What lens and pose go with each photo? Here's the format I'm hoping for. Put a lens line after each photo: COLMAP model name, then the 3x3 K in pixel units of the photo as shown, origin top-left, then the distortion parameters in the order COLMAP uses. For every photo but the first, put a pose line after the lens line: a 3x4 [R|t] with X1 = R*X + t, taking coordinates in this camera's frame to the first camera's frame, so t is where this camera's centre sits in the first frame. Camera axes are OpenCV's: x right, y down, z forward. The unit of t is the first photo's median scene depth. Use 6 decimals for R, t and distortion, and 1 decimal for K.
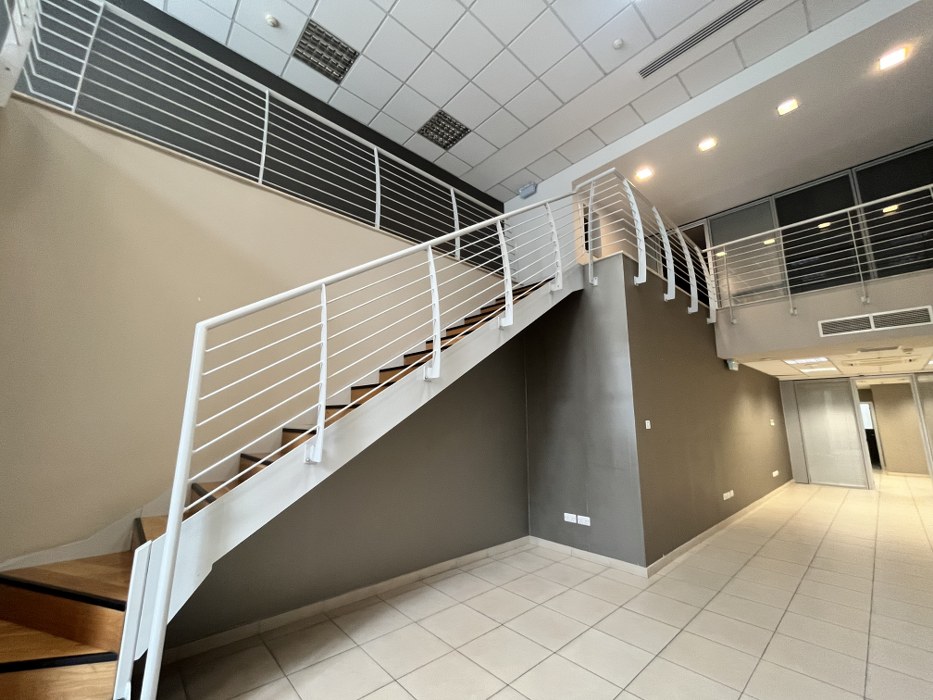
lens RADIAL K [[377.4, 0, 464.6], [0, 377.4, 349.8], [0, 0, 1]] dist [-0.002632, -0.000442]
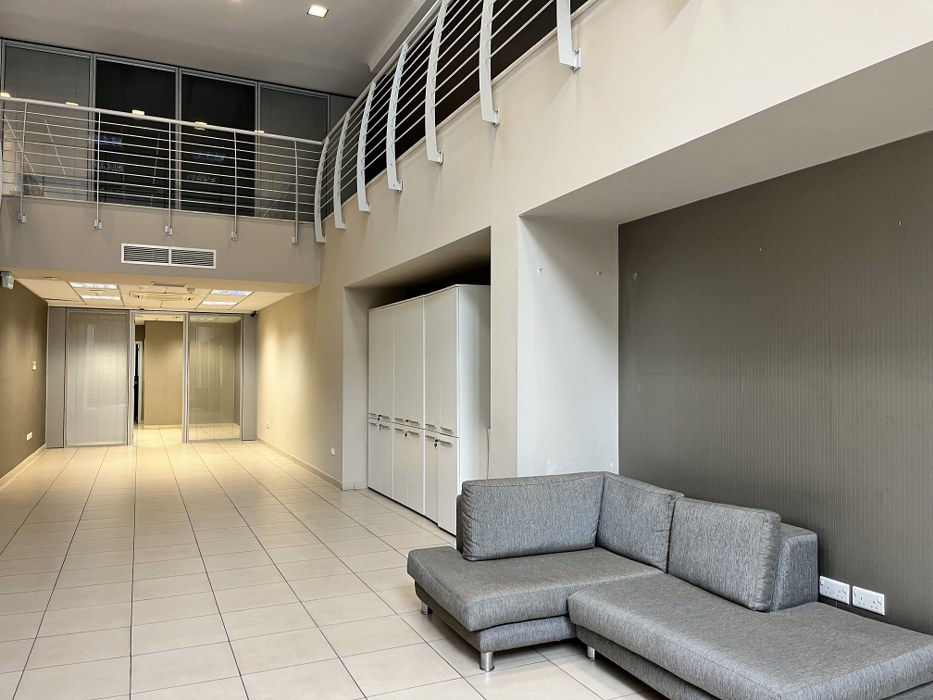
lens RADIAL K [[703.1, 0, 476.8], [0, 703.1, 354.8], [0, 0, 1]] dist [0.062004, -0.075656]
pose [[0.290801, 0.019144, 0.956592, -0.284781], [-0.179897, 0.983062, 0.035015, -0.026941], [-0.939719, -0.182270, 0.289319, -0.200874]]
